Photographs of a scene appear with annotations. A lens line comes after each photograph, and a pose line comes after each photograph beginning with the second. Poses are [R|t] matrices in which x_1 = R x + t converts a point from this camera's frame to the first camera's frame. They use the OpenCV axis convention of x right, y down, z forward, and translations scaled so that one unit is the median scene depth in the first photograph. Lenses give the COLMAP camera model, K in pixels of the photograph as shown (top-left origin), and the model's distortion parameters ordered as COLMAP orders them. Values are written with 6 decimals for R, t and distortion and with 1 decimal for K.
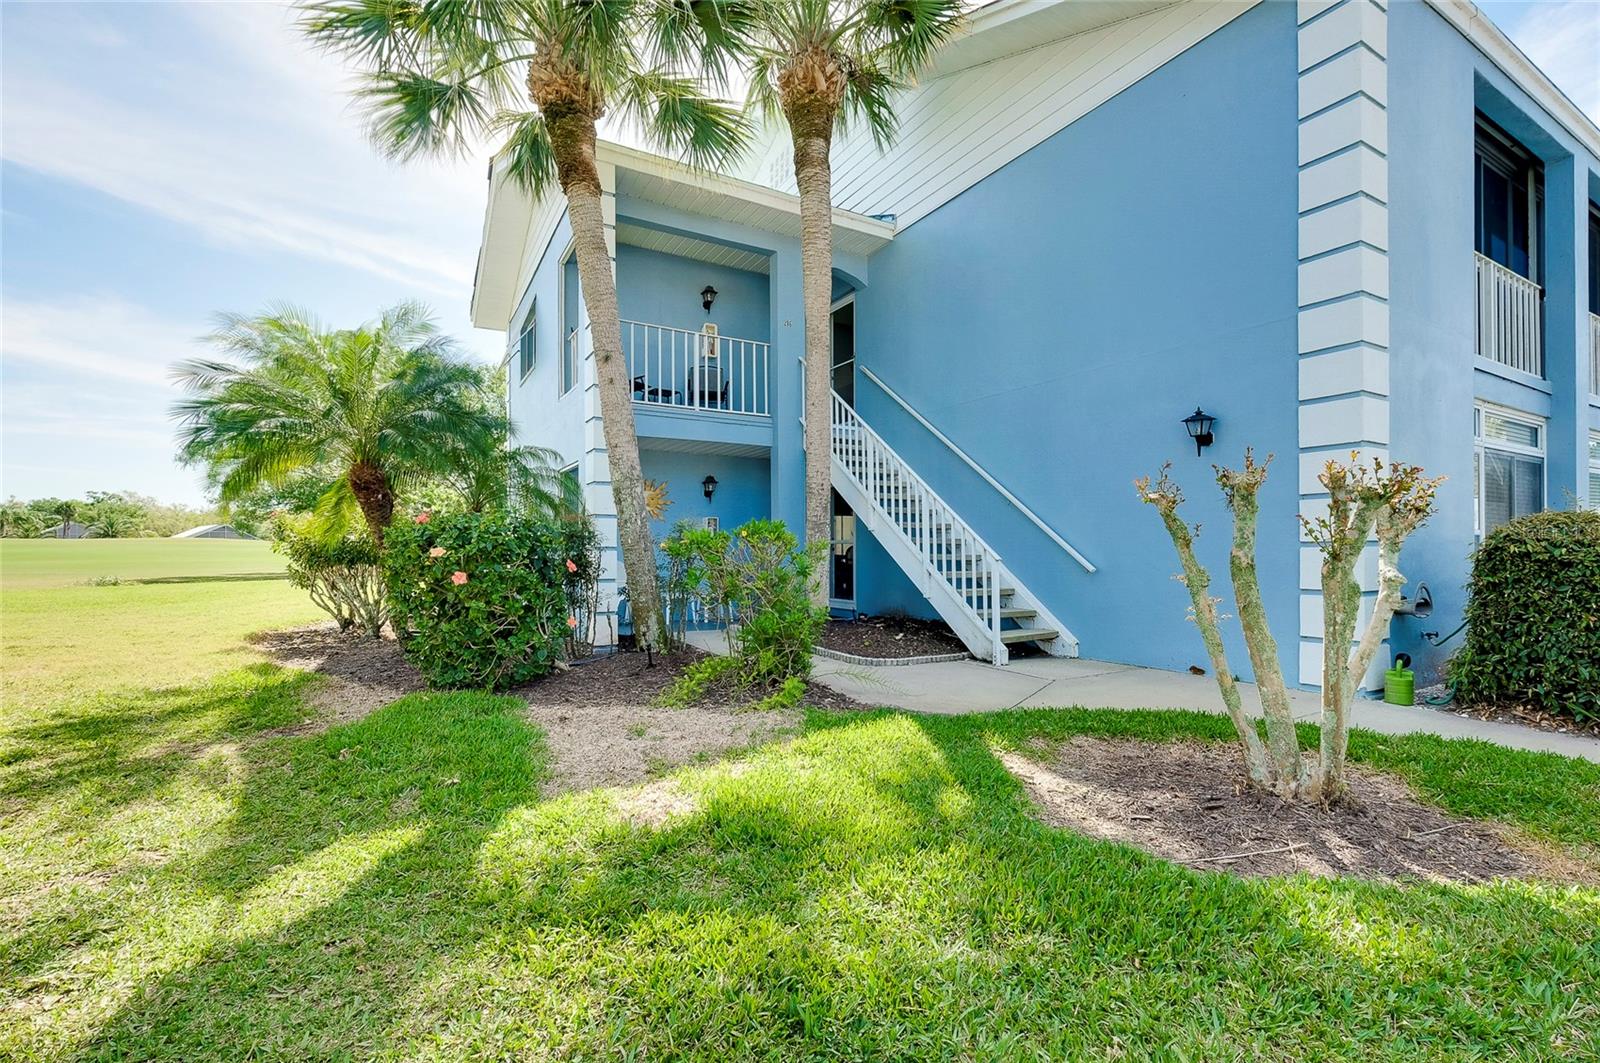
lens RADIAL K [[706.2, 0, 799.9], [0, 706.2, 544.7], [0, 0, 1]] dist [-0.006828, 0.000535]
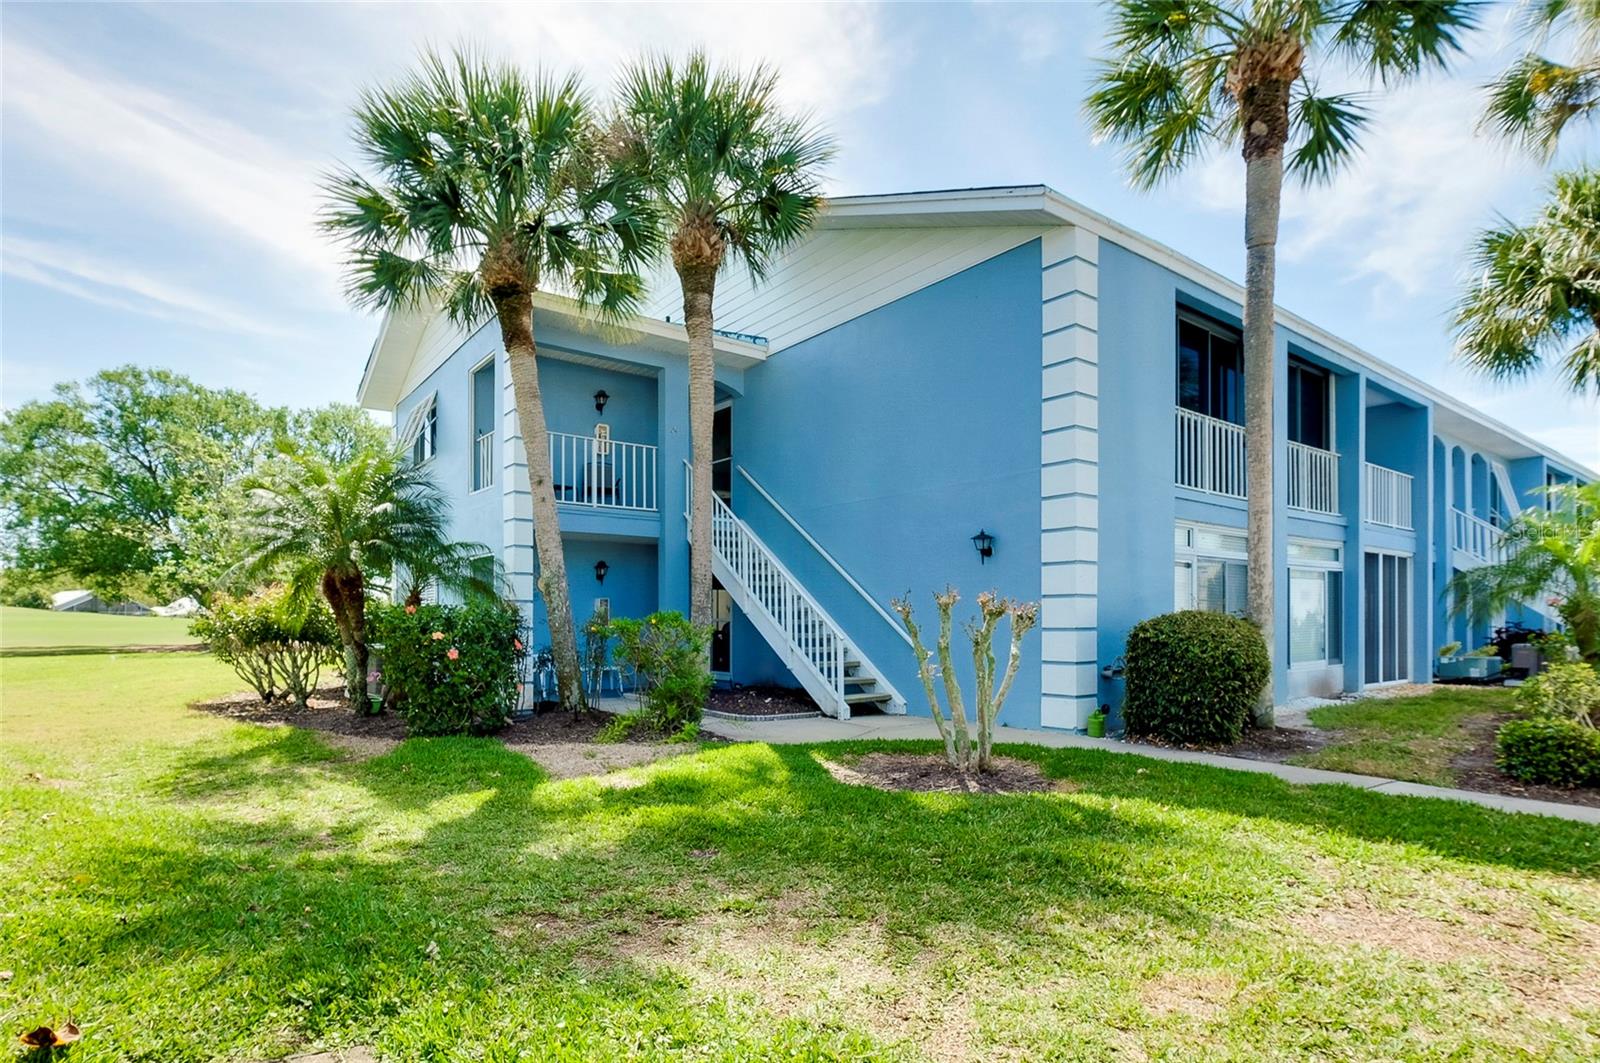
lens RADIAL K [[824.3, 0, 759.5], [0, 824.3, 600.0], [0, 0, 1]] dist [-0.000883, -0.000648]
pose [[0.993416, 0.005791, 0.114413, -0.047087], [-0.003907, 0.999853, -0.016692, -0.026220], [-0.114493, 0.016135, 0.993293, -0.517374]]
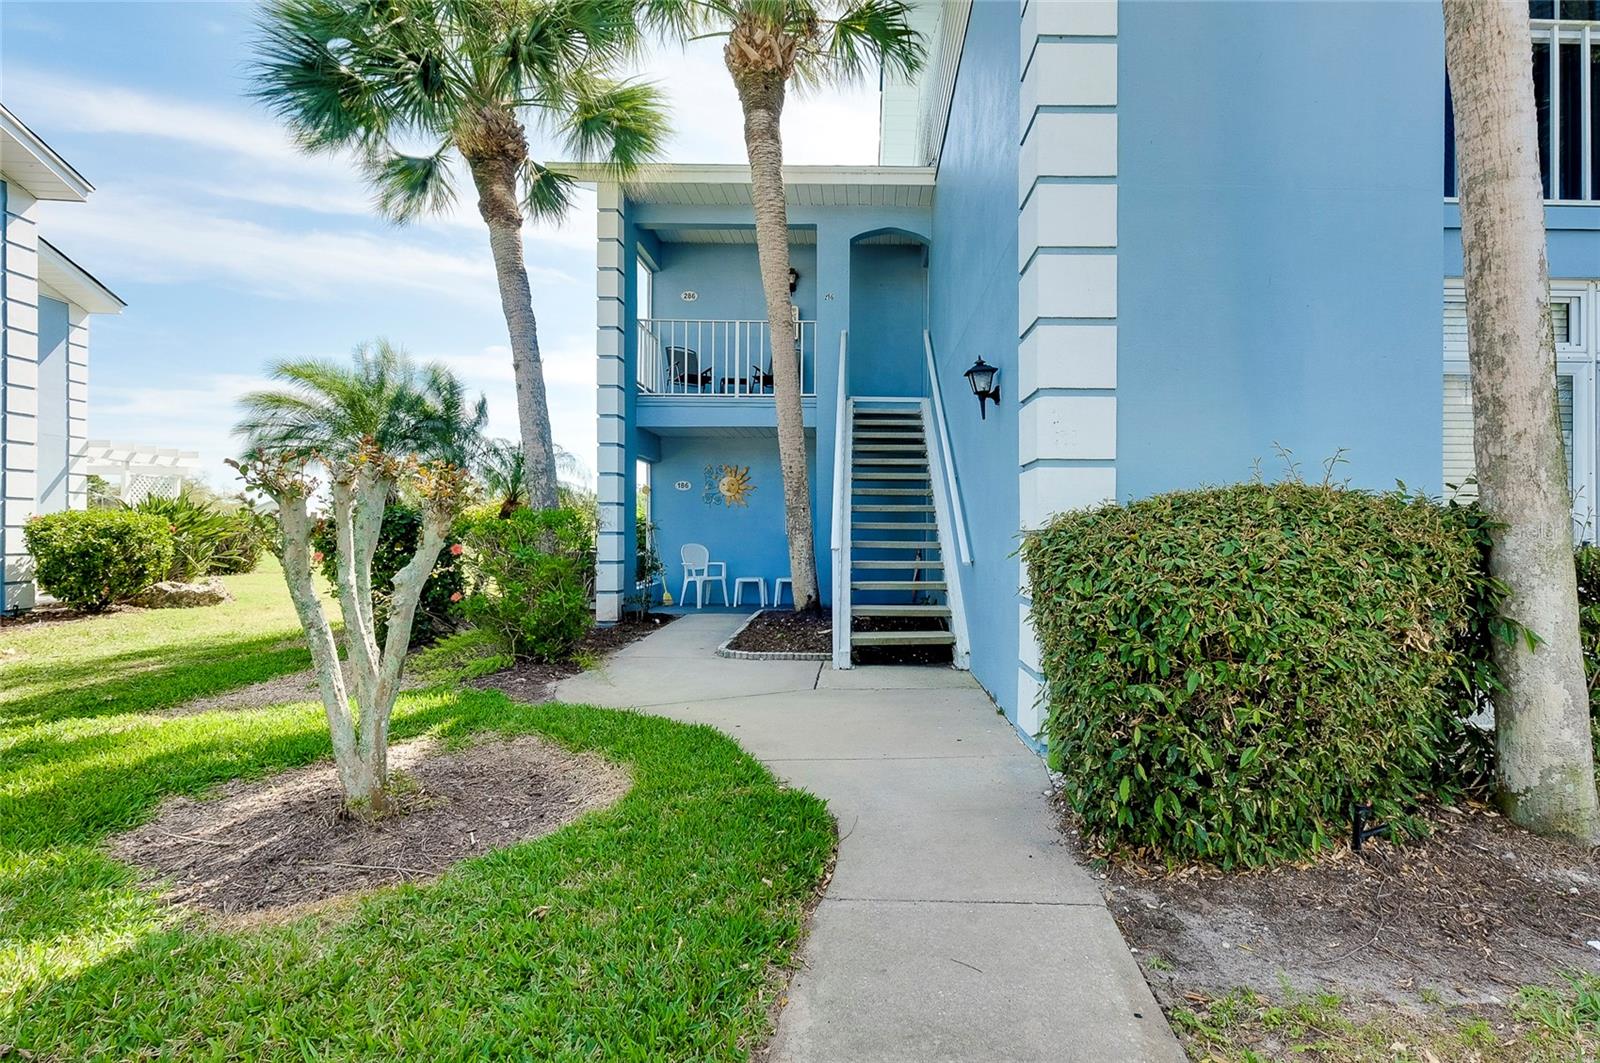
lens RADIAL K [[762.6, 0, 879.9], [0, 762.6, 523.1], [0, 0, 1]] dist [-0.007673, -0.000880]
pose [[0.877566, -0.000727, -0.479455, 0.823368], [-0.000941, 0.999994, -0.003238, -0.008209], [0.479455, 0.003293, 0.877560, 0.203368]]
